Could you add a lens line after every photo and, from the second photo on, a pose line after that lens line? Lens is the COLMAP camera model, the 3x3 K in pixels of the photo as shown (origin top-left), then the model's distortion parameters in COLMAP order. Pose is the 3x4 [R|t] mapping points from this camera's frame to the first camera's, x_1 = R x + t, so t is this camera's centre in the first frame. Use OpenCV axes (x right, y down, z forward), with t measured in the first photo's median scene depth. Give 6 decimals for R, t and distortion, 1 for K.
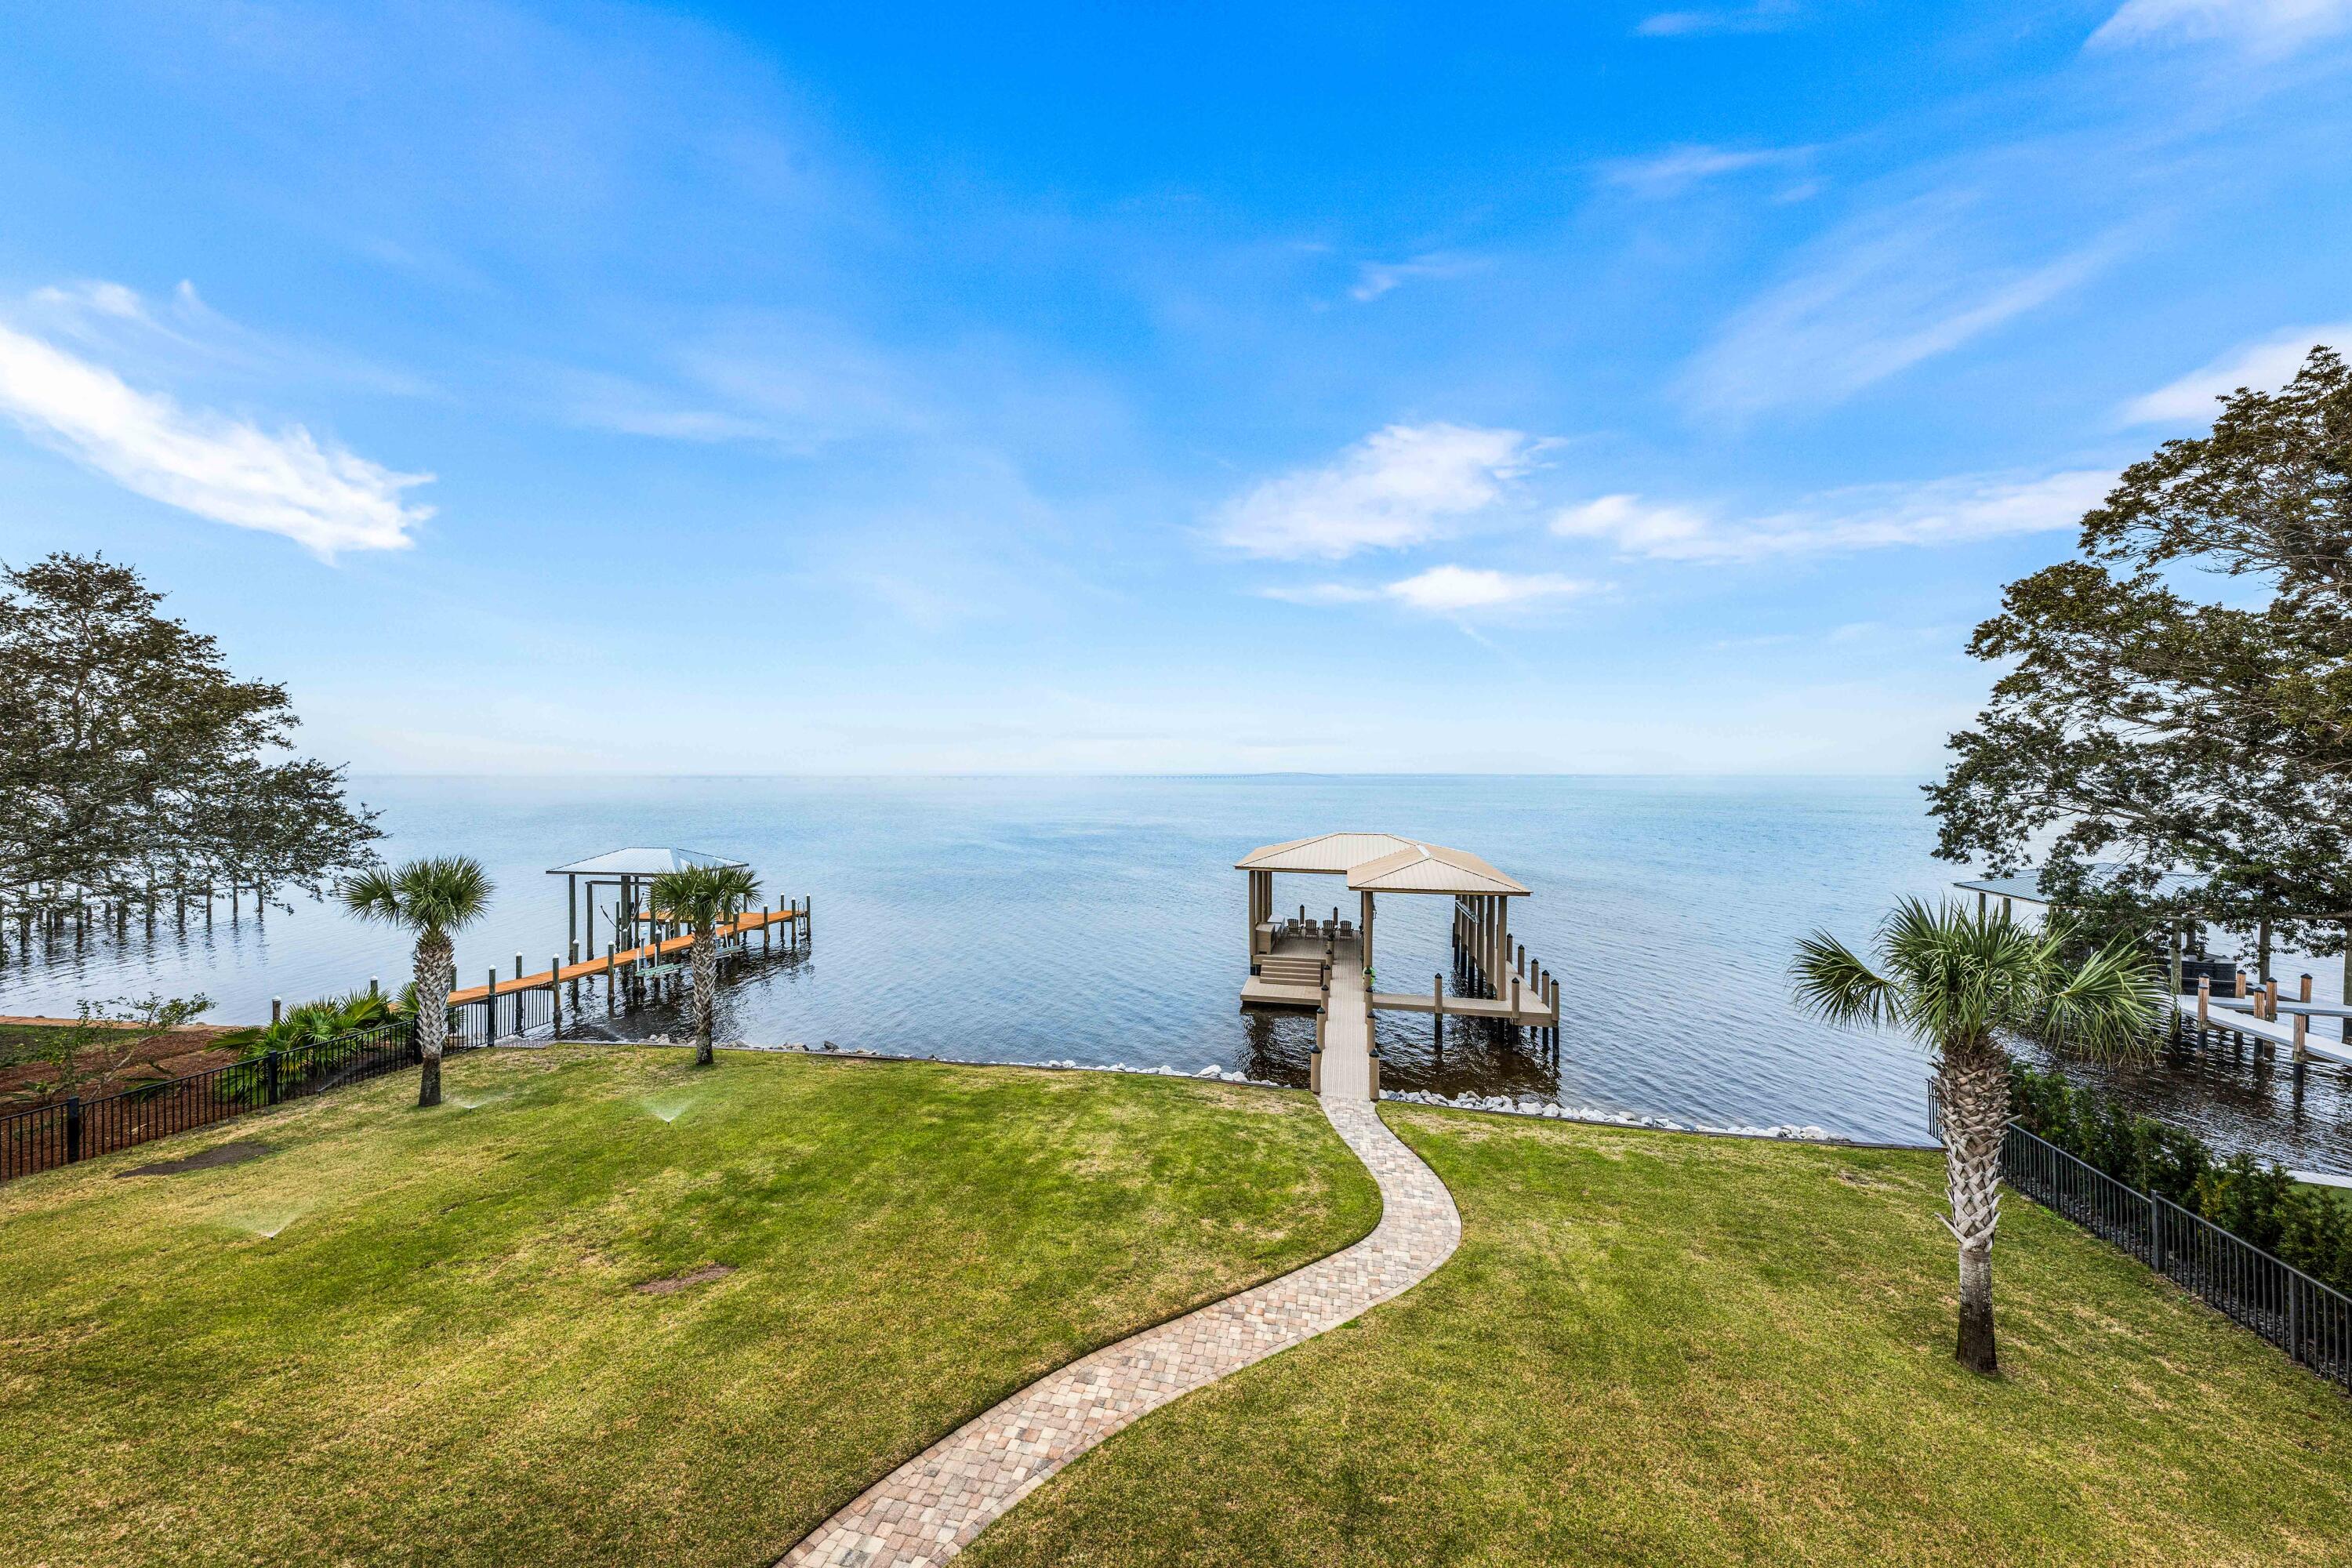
lens RADIAL K [[813.2, 0, 1191.6], [0, 813.2, 771.7], [0, 0, 1]] dist [-0.007886, 0.000084]
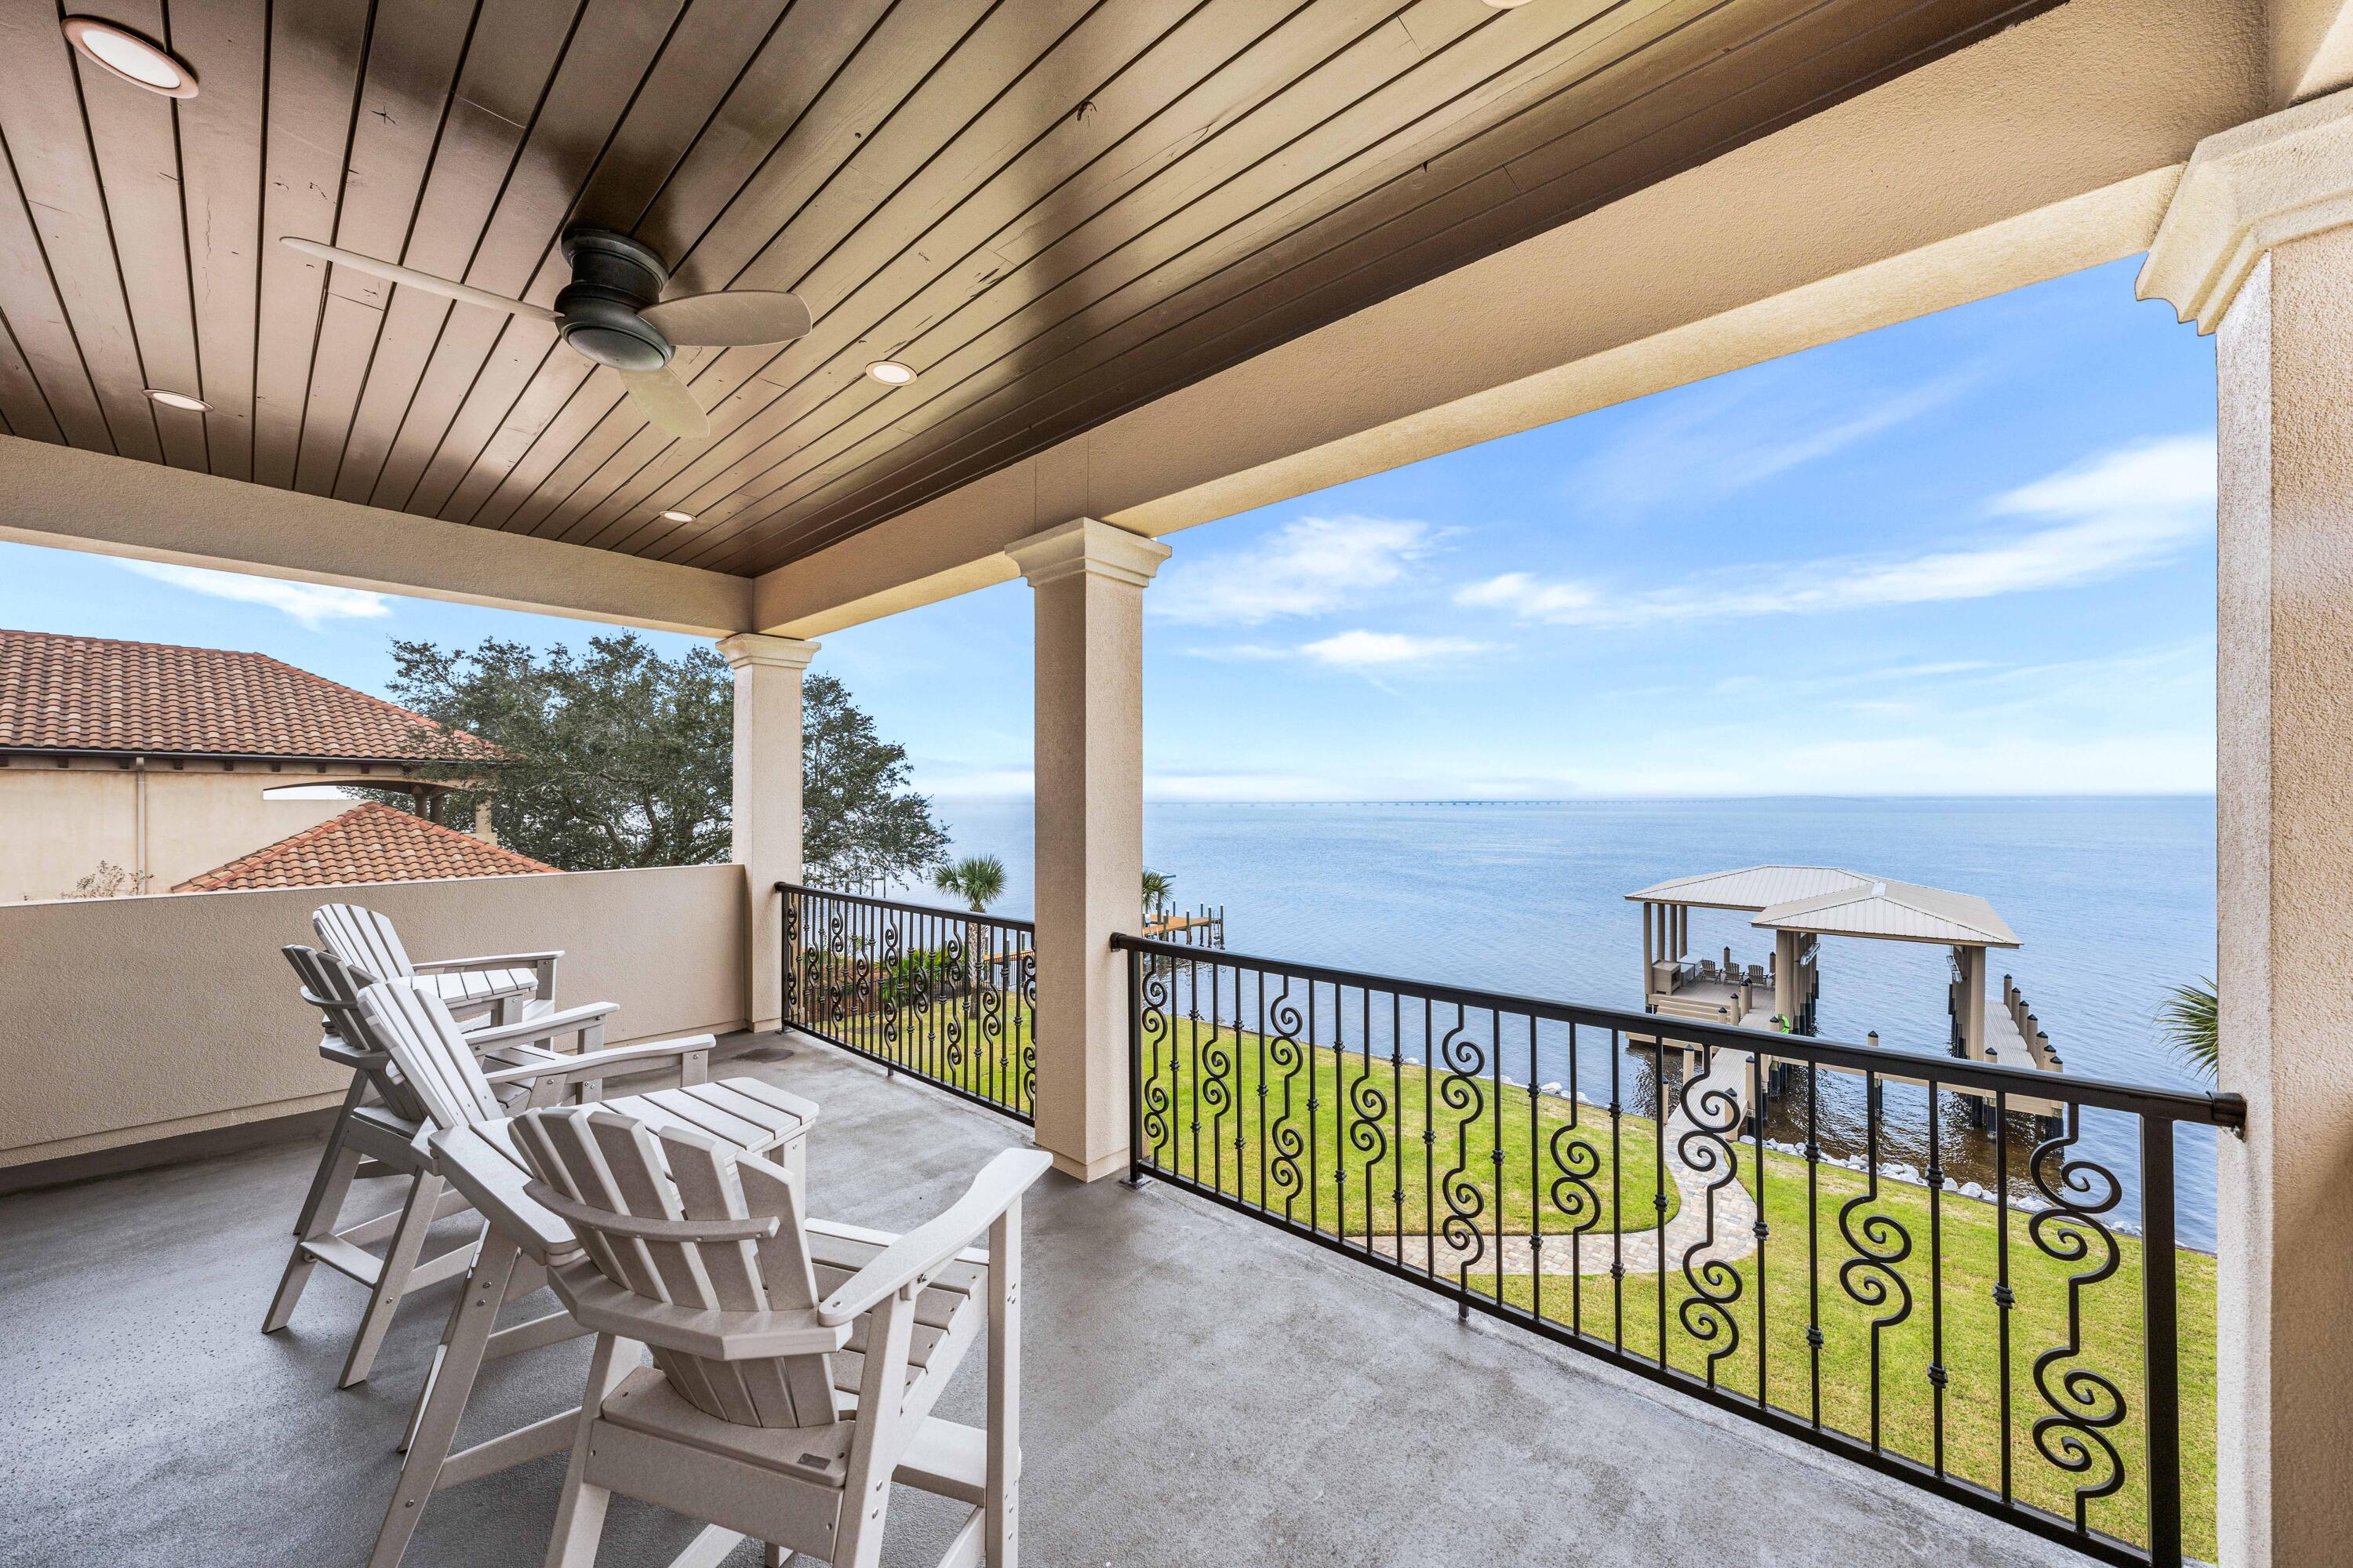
lens RADIAL K [[813.6, 0, 1167.3], [0, 813.6, 791.6], [0, 0, 1]] dist [-0.007886, 0.000084]
pose [[0.865456, -0.011457, -0.500853, 0.103826], [0.007005, 0.999917, -0.010769, 0.004192], [0.500935, 0.005811, 0.865465, -0.108435]]
